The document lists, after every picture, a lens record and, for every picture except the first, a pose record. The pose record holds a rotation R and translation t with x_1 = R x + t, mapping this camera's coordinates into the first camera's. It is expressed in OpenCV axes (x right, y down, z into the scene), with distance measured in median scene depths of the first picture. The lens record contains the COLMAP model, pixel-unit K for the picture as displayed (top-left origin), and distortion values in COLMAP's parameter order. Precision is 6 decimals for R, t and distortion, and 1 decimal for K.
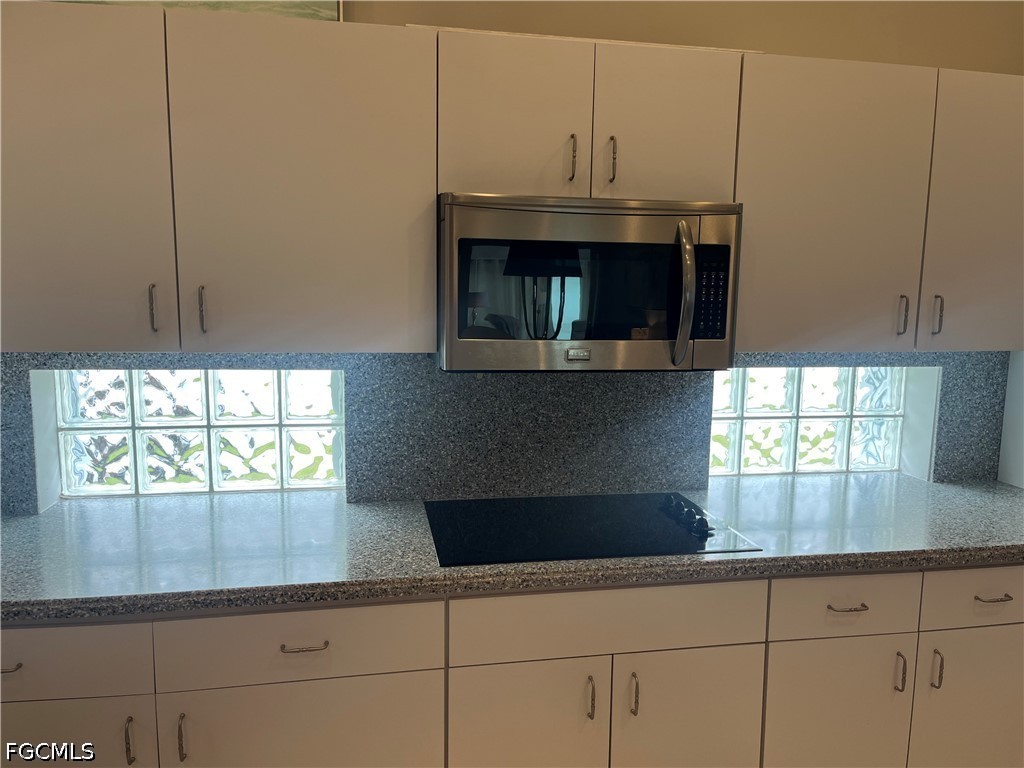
lens RADIAL K [[780.9, 0, 519.8], [0, 780.9, 384.7], [0, 0, 1]] dist [0.049862, -0.073732]
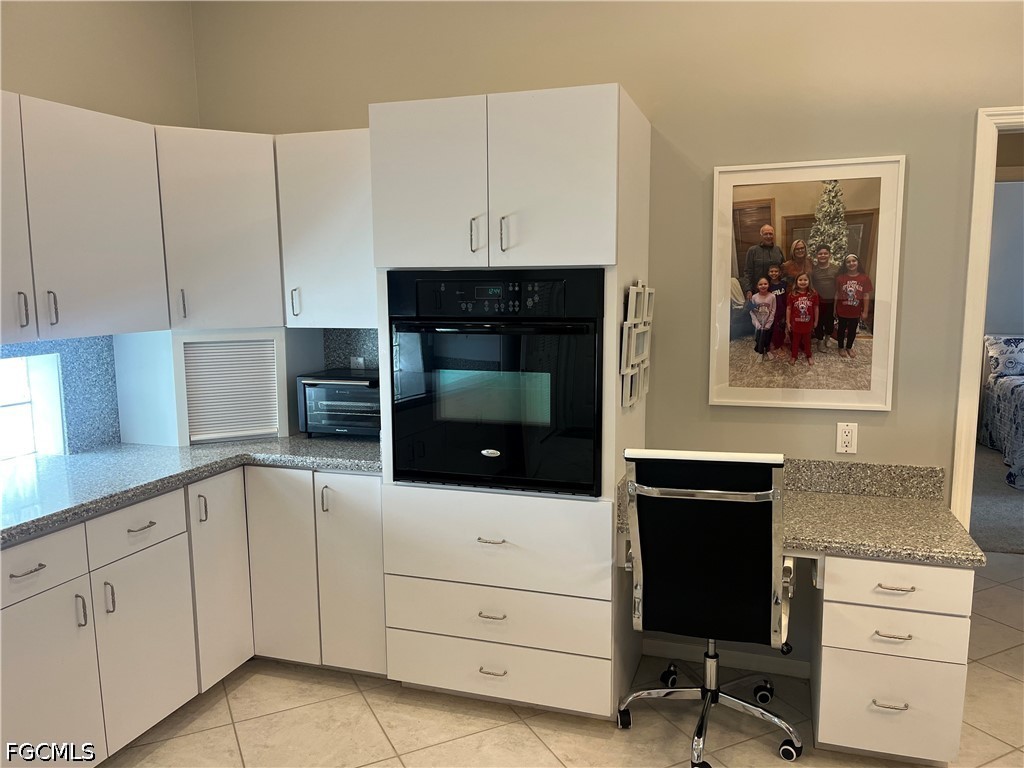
lens RADIAL K [[780.9, 0, 519.5], [0, 780.9, 380.7], [0, 0, 1]] dist [0.049862, -0.073732]
pose [[0.482761, -0.131591, 0.865809, -0.172335], [0.128709, 0.988572, 0.078483, 0.016110], [-0.866242, 0.073548, 0.494181, -0.174428]]
